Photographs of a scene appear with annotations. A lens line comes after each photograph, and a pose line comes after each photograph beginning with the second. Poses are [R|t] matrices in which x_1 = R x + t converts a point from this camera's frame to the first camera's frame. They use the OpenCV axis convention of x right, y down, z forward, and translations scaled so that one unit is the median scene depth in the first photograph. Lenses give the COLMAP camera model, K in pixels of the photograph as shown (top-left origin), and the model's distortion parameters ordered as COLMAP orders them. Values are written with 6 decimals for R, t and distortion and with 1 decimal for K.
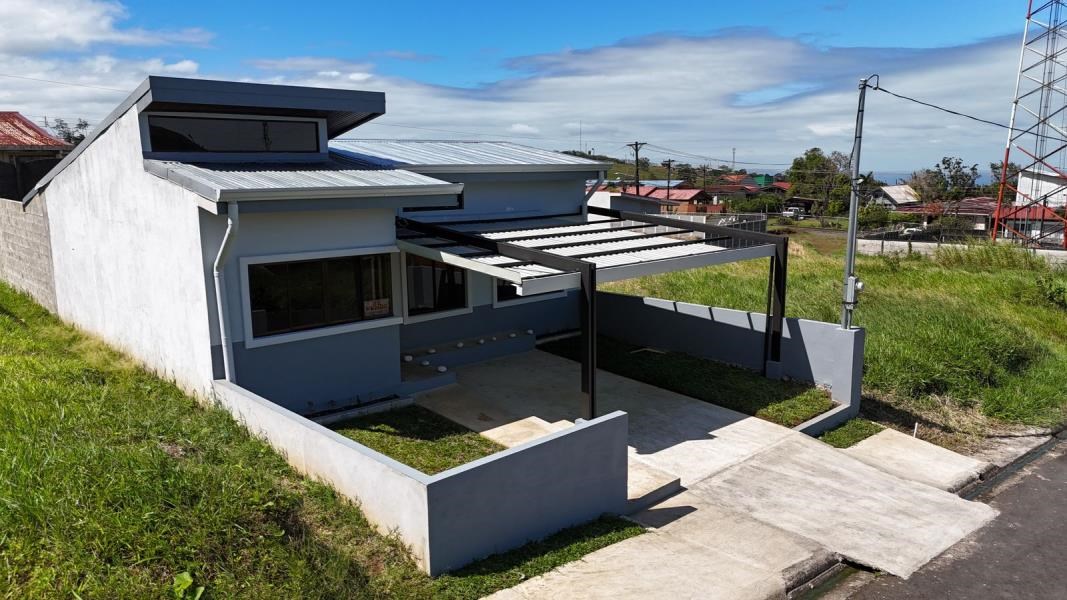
lens RADIAL K [[764.5, 0, 533.5], [0, 764.5, 300.0], [0, 0, 1]] dist [0.028052, 0.000299]
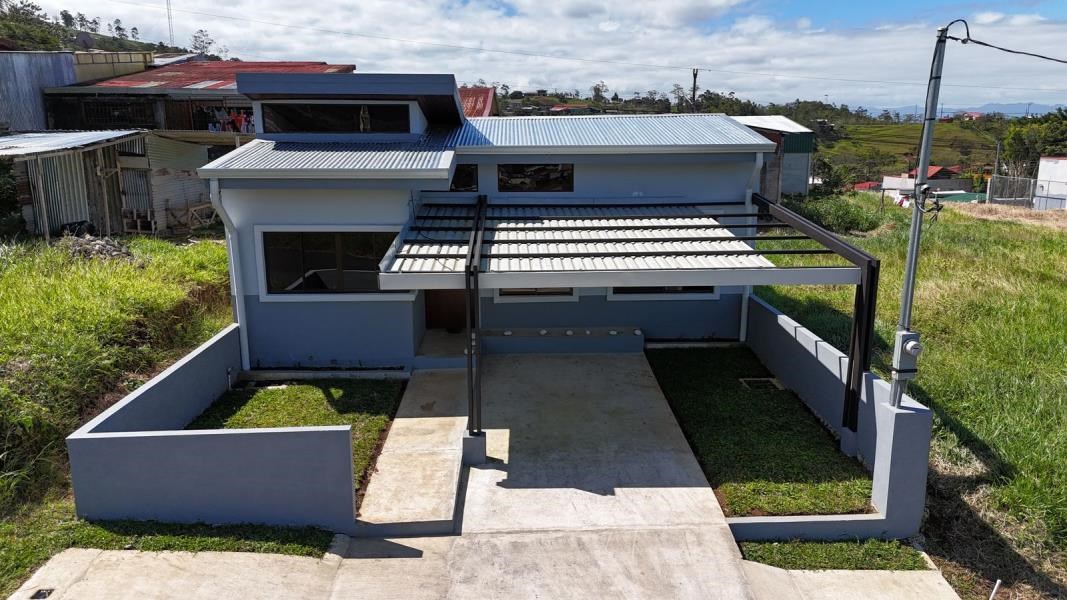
lens RADIAL K [[764.5, 0, 533.5], [0, 764.5, 300.0], [0, 0, 1]] dist [0.028052, 0.000299]
pose [[0.770660, 0.146405, -0.620201, 0.651346], [-0.114763, 0.989224, 0.090913, -0.090824], [0.626828, 0.001113, 0.779157, 0.316949]]
